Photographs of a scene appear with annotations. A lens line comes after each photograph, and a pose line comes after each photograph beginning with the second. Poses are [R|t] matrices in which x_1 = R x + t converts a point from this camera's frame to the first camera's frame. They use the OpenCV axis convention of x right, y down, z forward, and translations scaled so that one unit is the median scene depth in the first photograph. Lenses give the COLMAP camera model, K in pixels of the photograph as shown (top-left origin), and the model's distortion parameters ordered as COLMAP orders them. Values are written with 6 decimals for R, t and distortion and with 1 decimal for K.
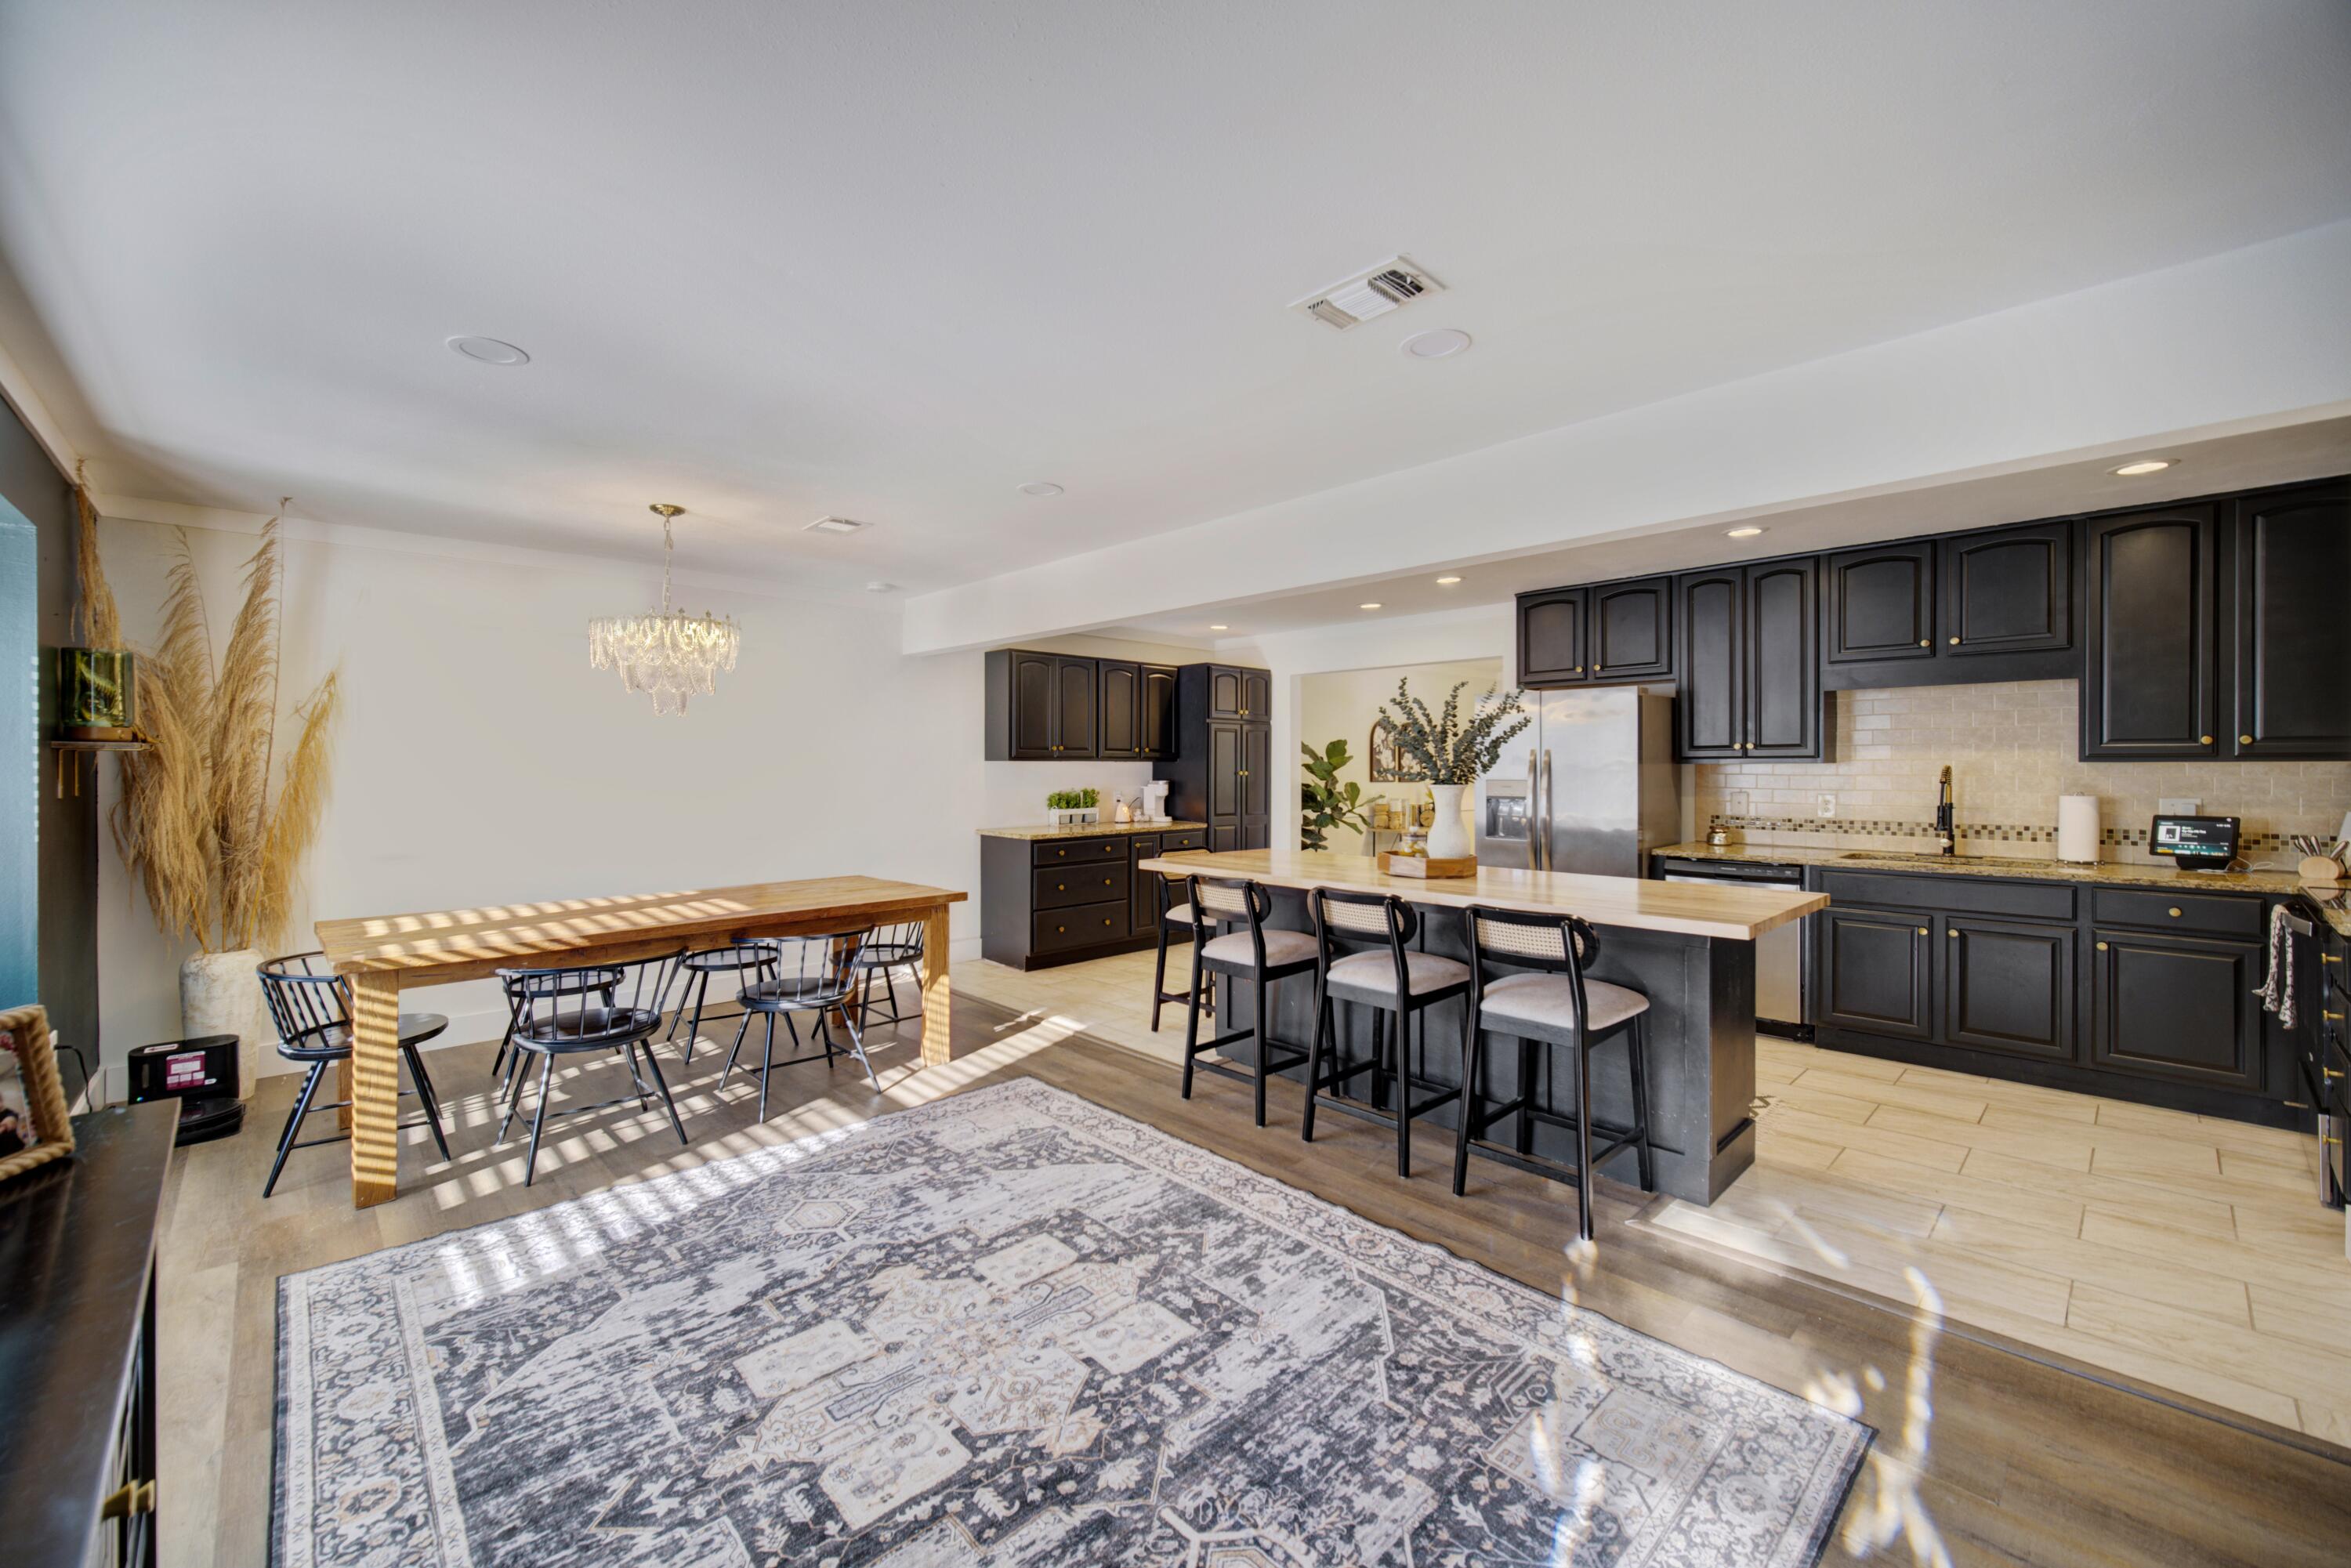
lens RADIAL K [[936.0, 0, 1158.3], [0, 936.0, 769.3], [0, 0, 1]] dist [-0.004300, 0.000144]
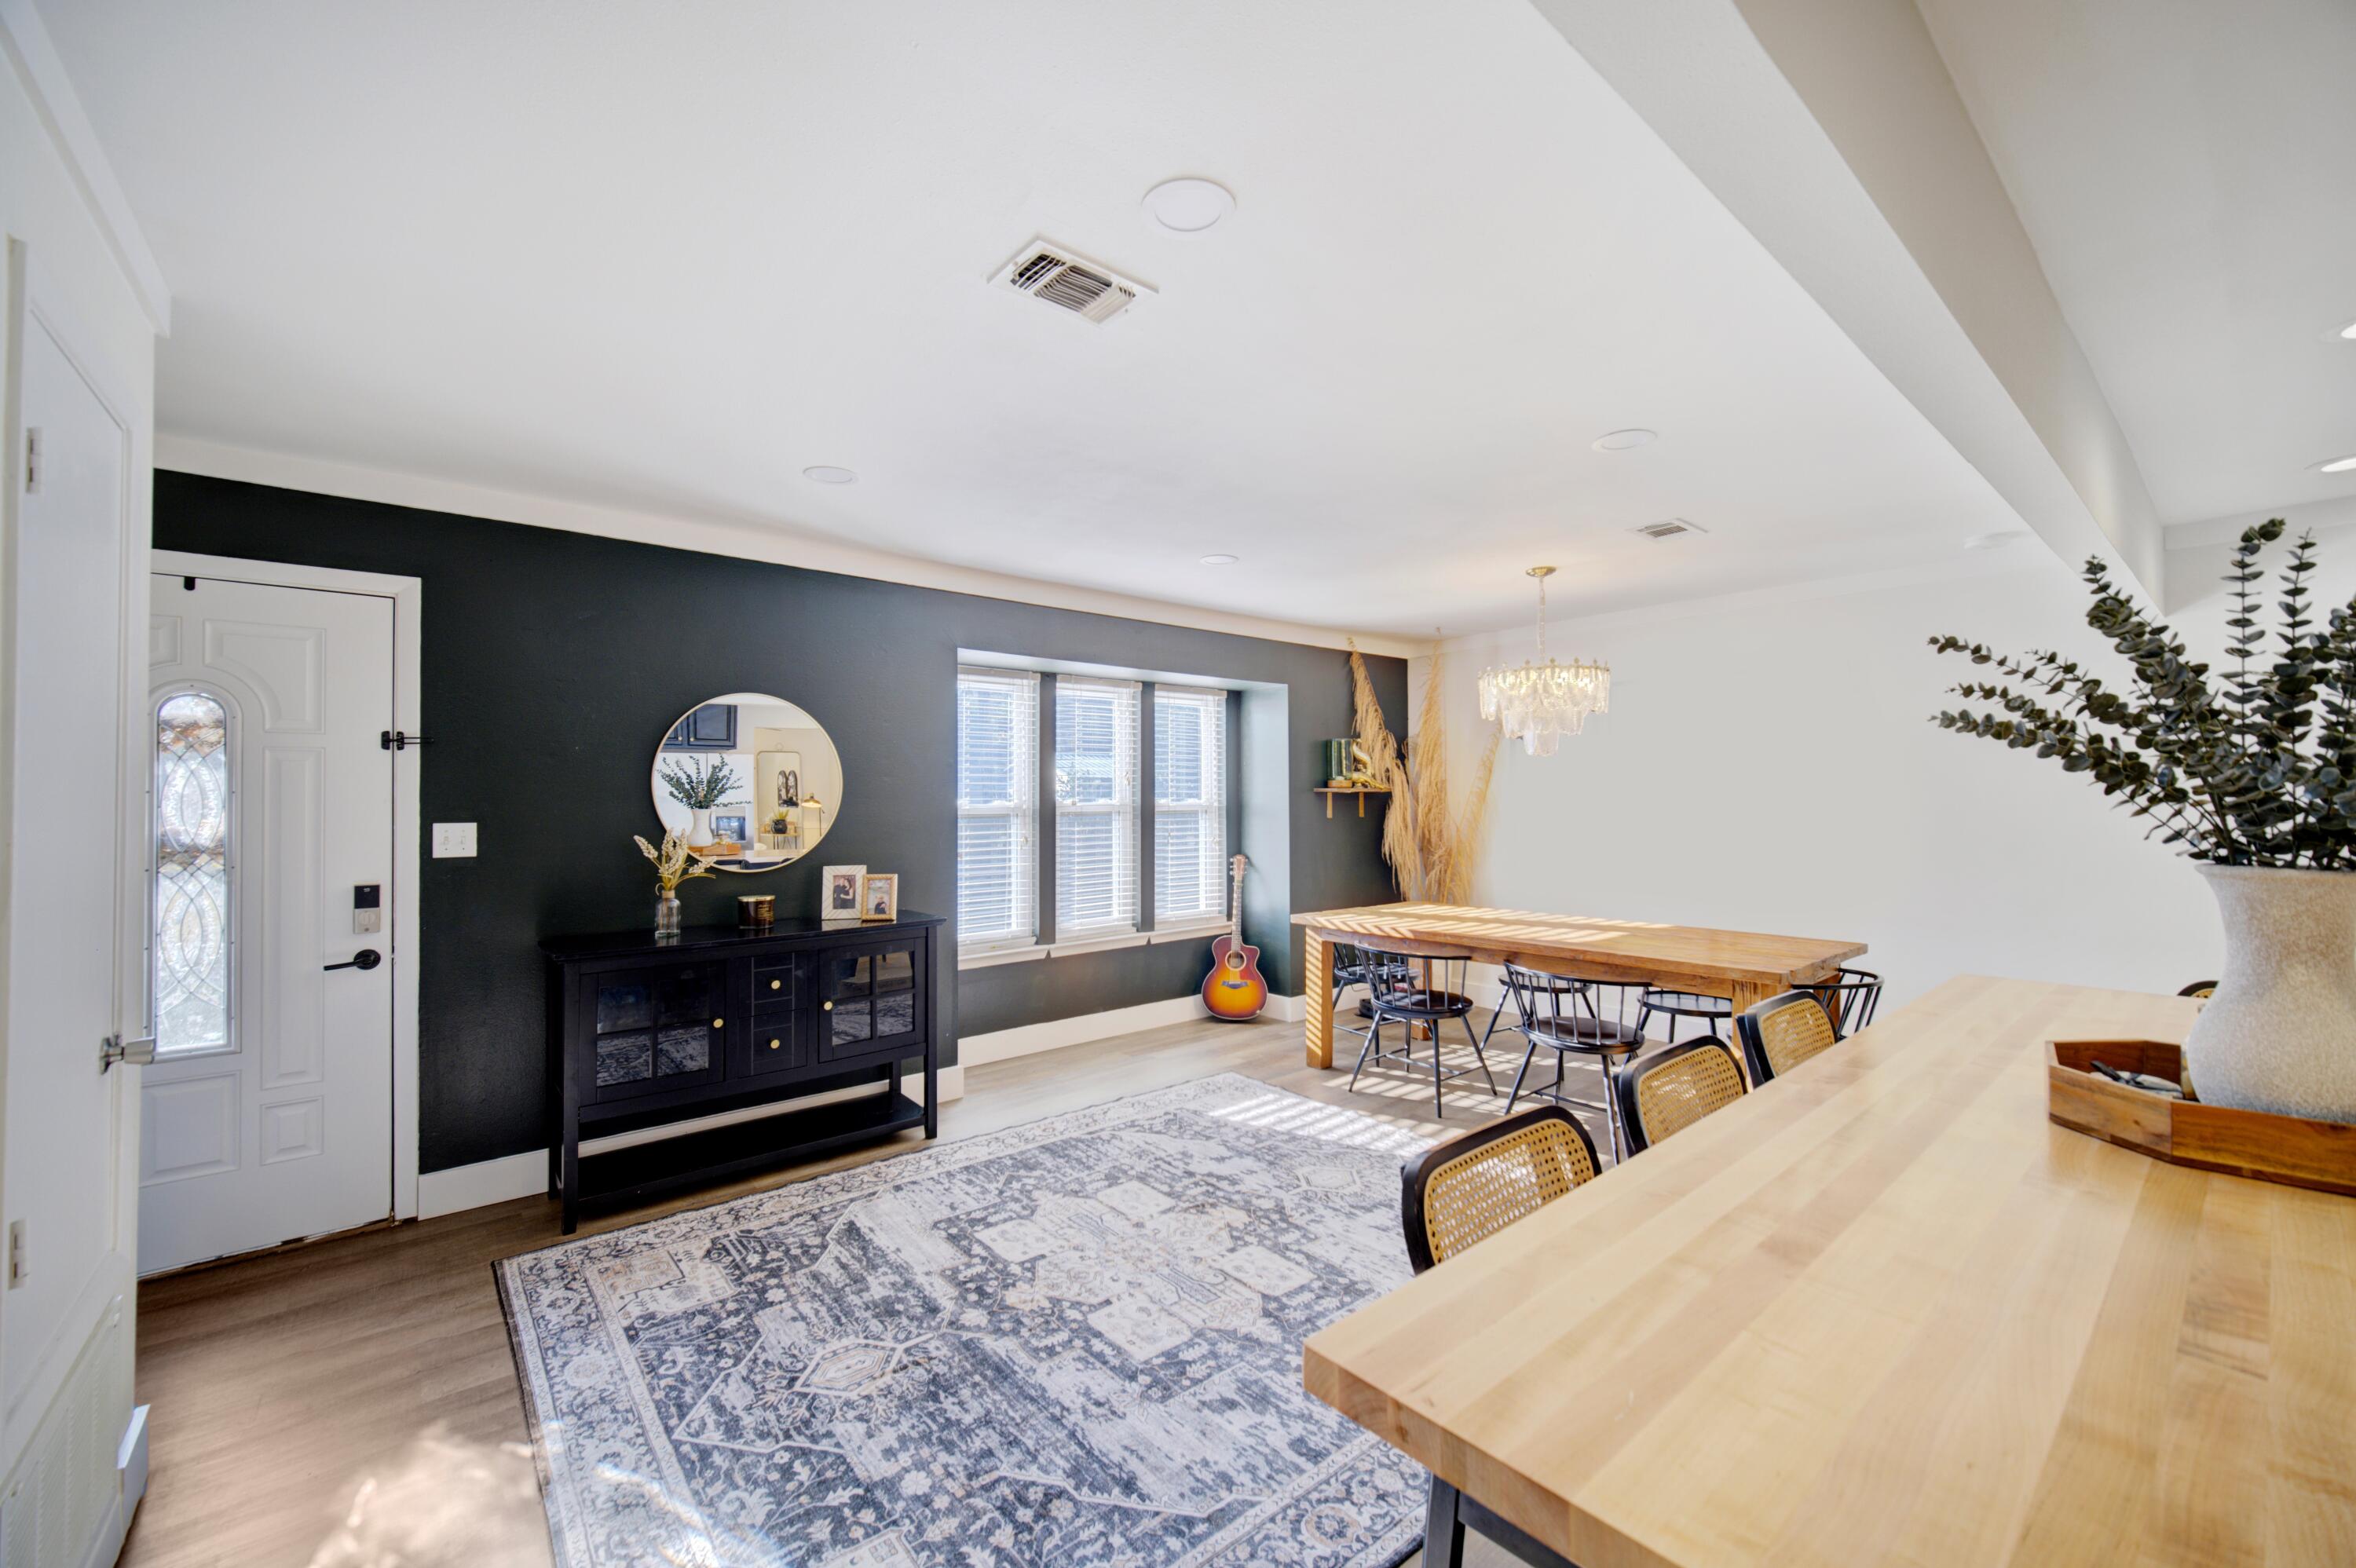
lens RADIAL K [[926.4, 0, 1171.3], [0, 926.4, 789.6], [0, 0, 1]] dist [-0.004390, -0.000439]
pose [[-0.059226, -0.010481, -0.998190, 0.613135], [0.001144, 0.999944, -0.010568, -0.005165], [0.998244, -0.001768, -0.059210, 0.639627]]
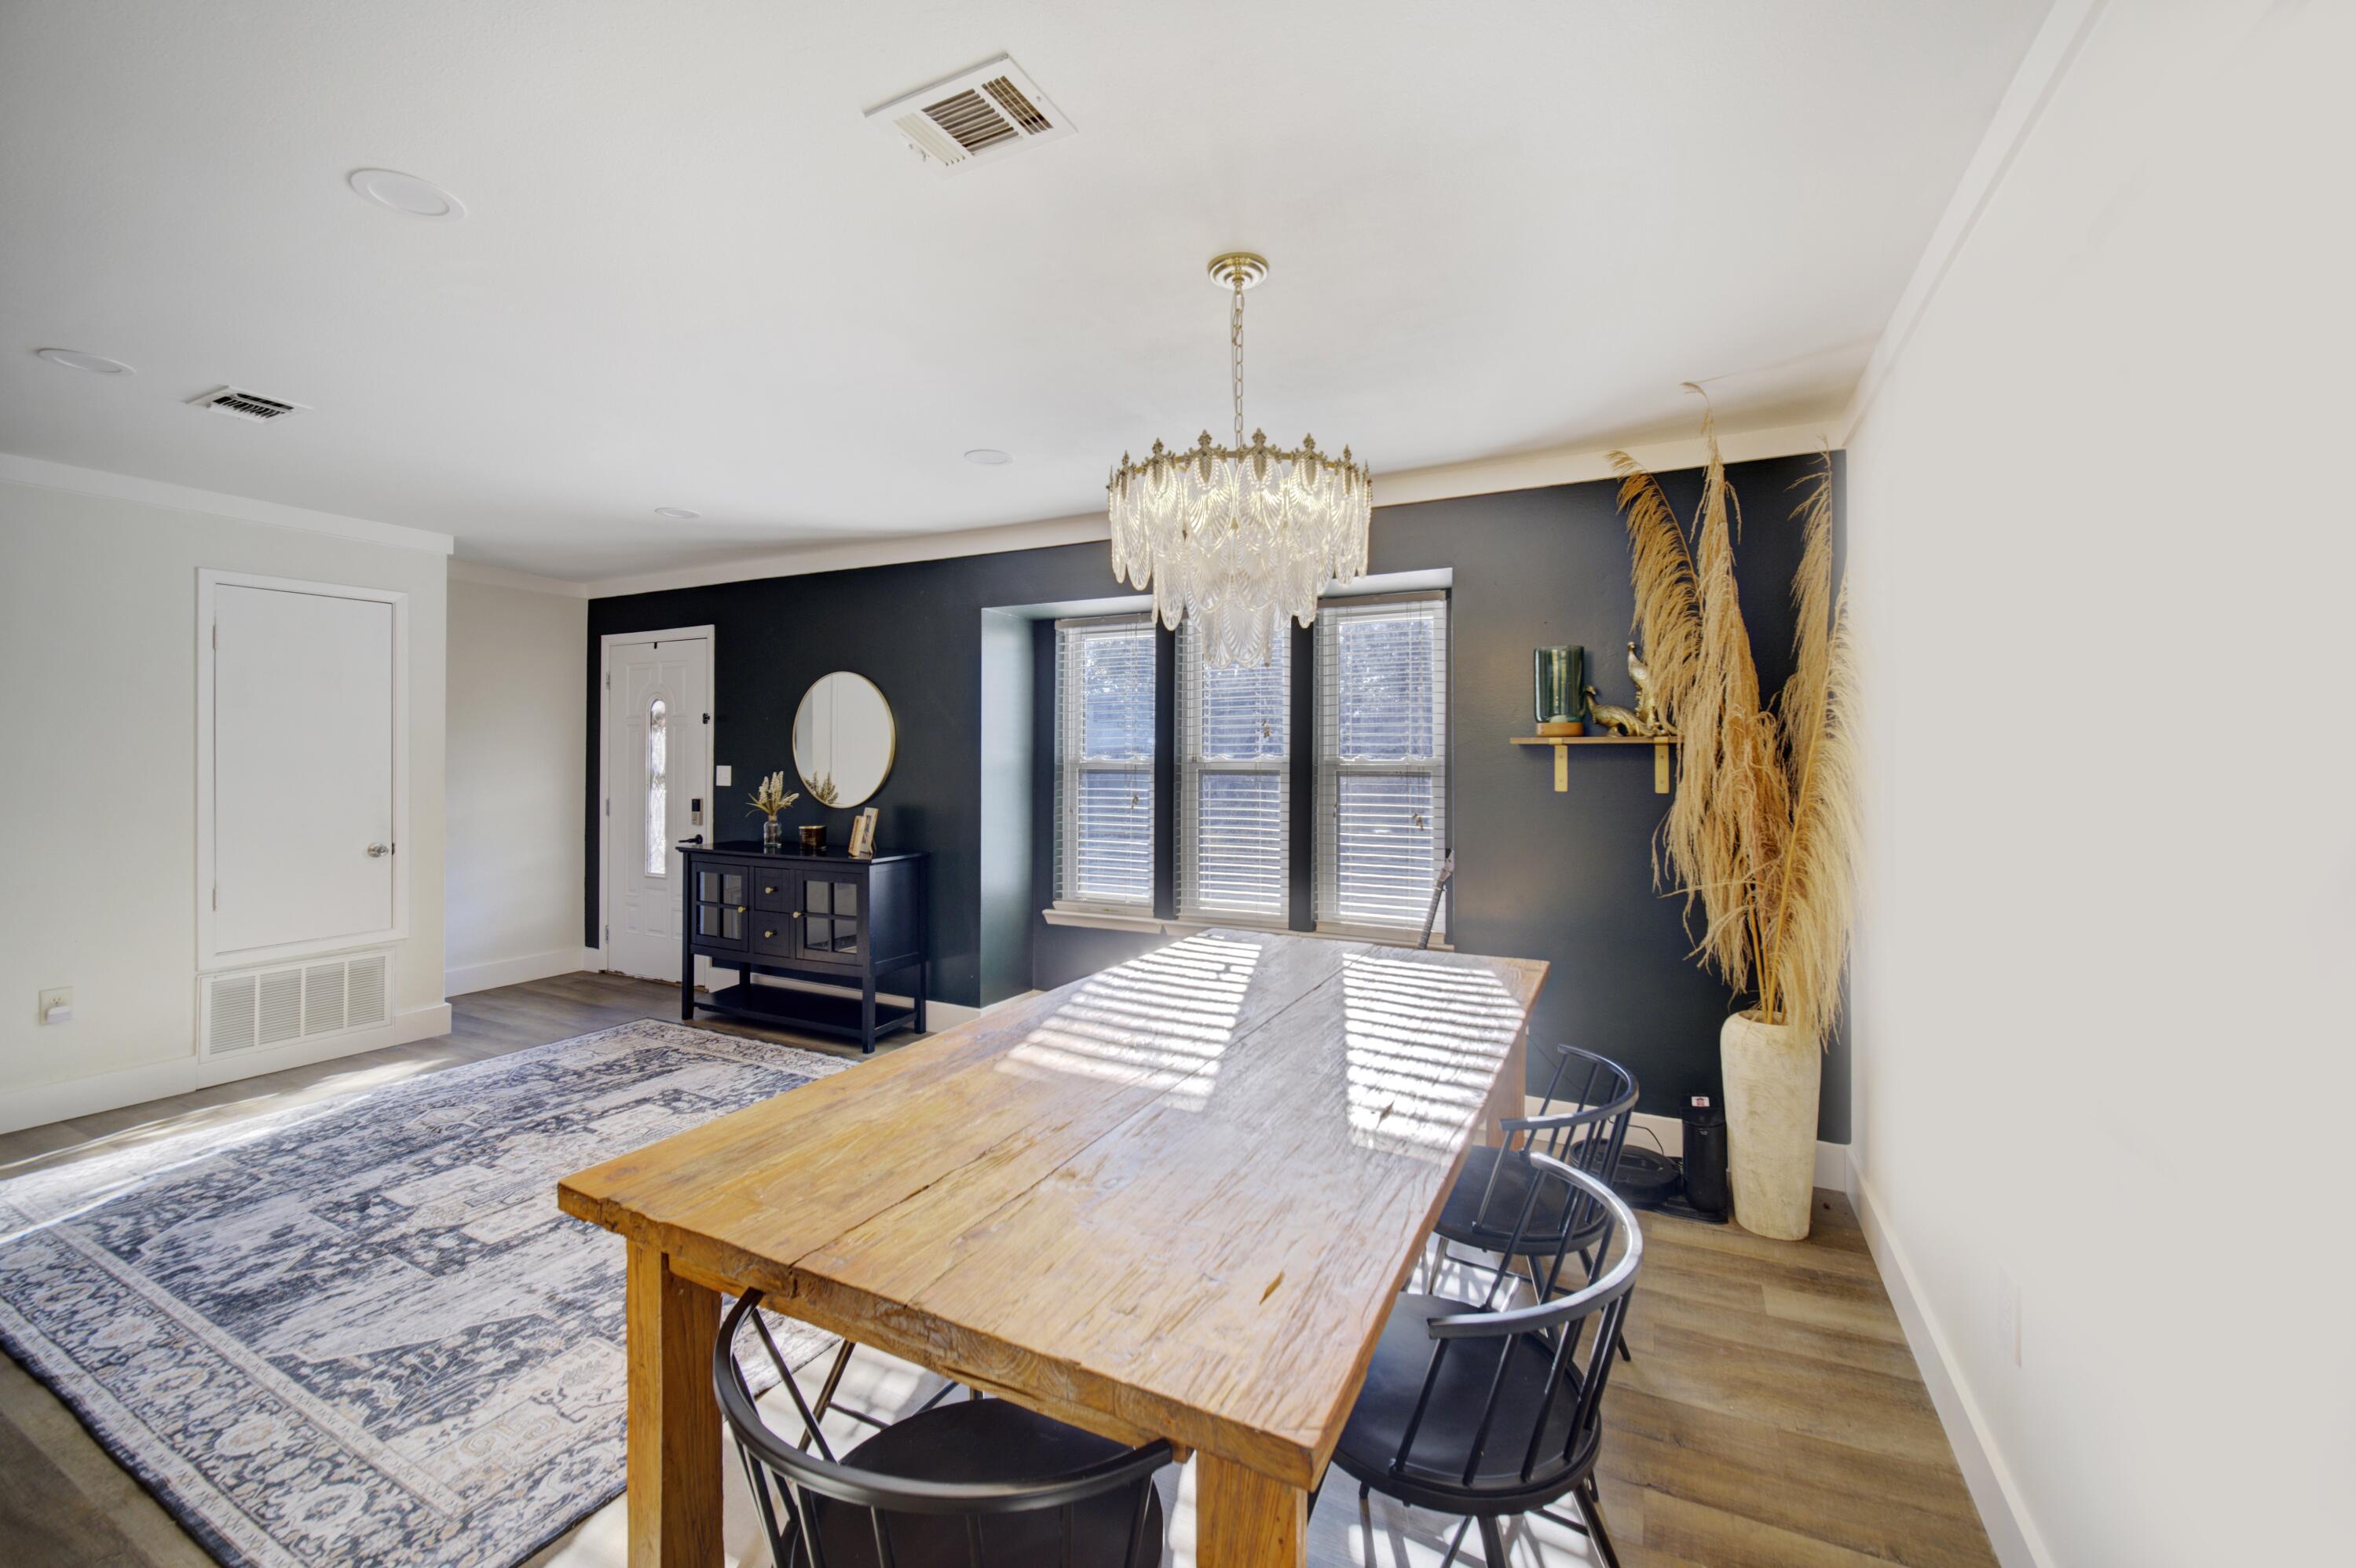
lens RADIAL K [[944.9, 0, 1181.7], [0, 944.9, 750.1], [0, 0, 1]] dist [-0.000404, 0.000216]
pose [[-0.940193, -0.006430, -0.340583, -0.320181], [-0.005913, 0.999979, -0.002554, -0.008647], [0.340592, -0.000387, -0.940211, 1.518098]]
